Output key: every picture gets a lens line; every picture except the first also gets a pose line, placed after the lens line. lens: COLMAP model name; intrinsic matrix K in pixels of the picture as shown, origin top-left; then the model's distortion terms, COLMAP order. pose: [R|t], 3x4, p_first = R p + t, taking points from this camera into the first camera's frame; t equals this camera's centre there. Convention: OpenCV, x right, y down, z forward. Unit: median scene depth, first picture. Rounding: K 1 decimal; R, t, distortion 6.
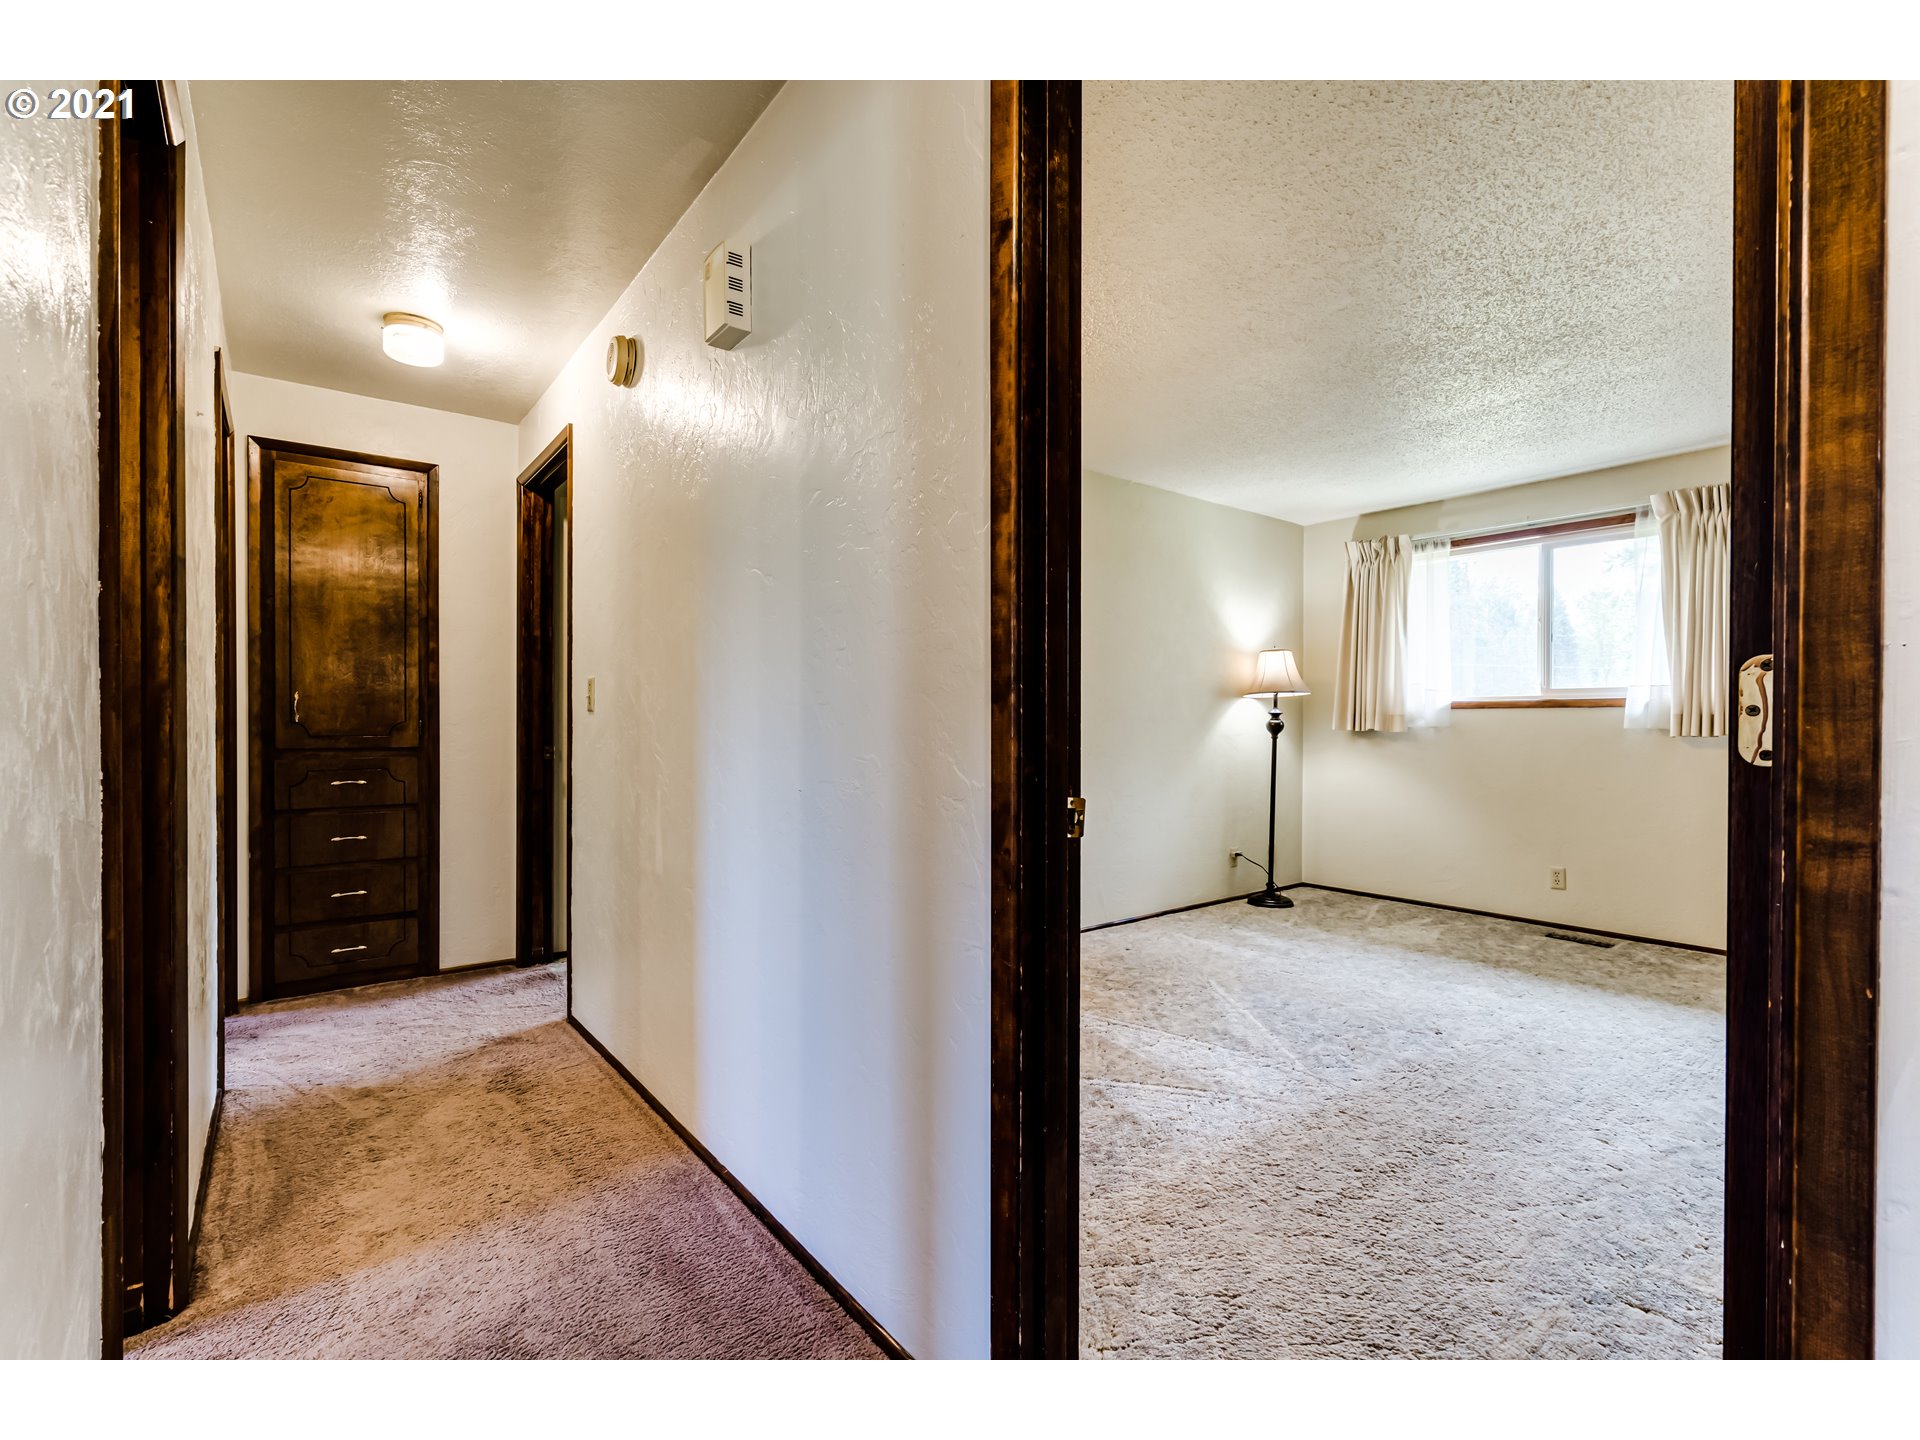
lens RADIAL K [[876.8, 0, 956.7], [0, 876.8, 725.5], [0, 0, 1]] dist [-0.000159, -0.000010]
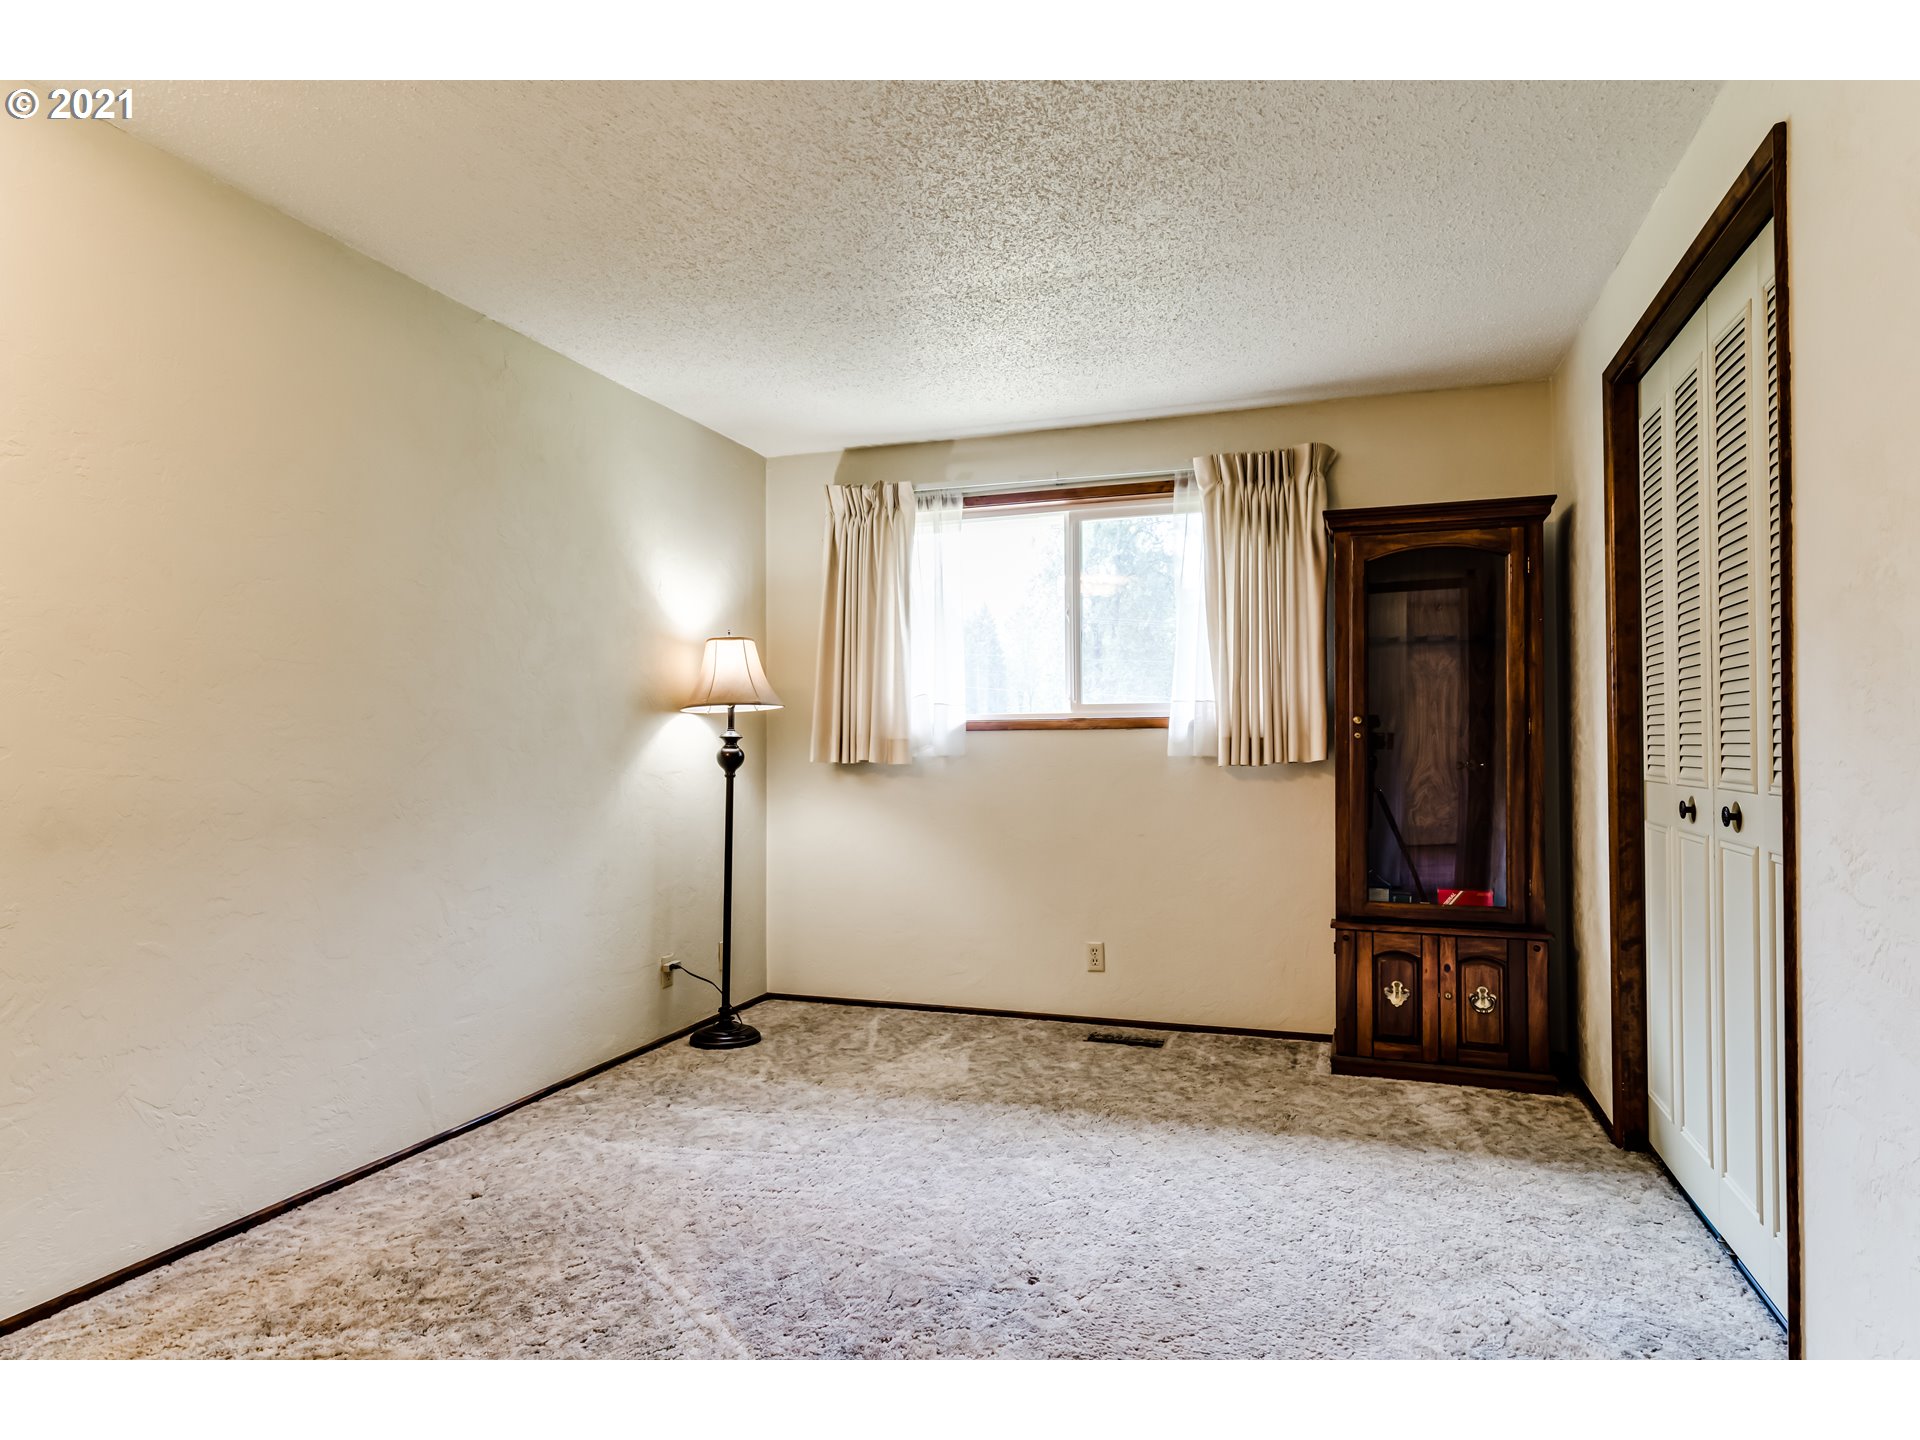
lens RADIAL K [[1105.0, 0, 959.4], [0, 1105.0, 727.3], [0, 0, 1]] dist [0.004551, 0.000572]
pose [[0.833854, 0.003956, 0.551971, 0.063395], [0.010003, 0.999702, -0.022276, -0.001866], [-0.551894, 0.024096, 0.833566, 0.258124]]
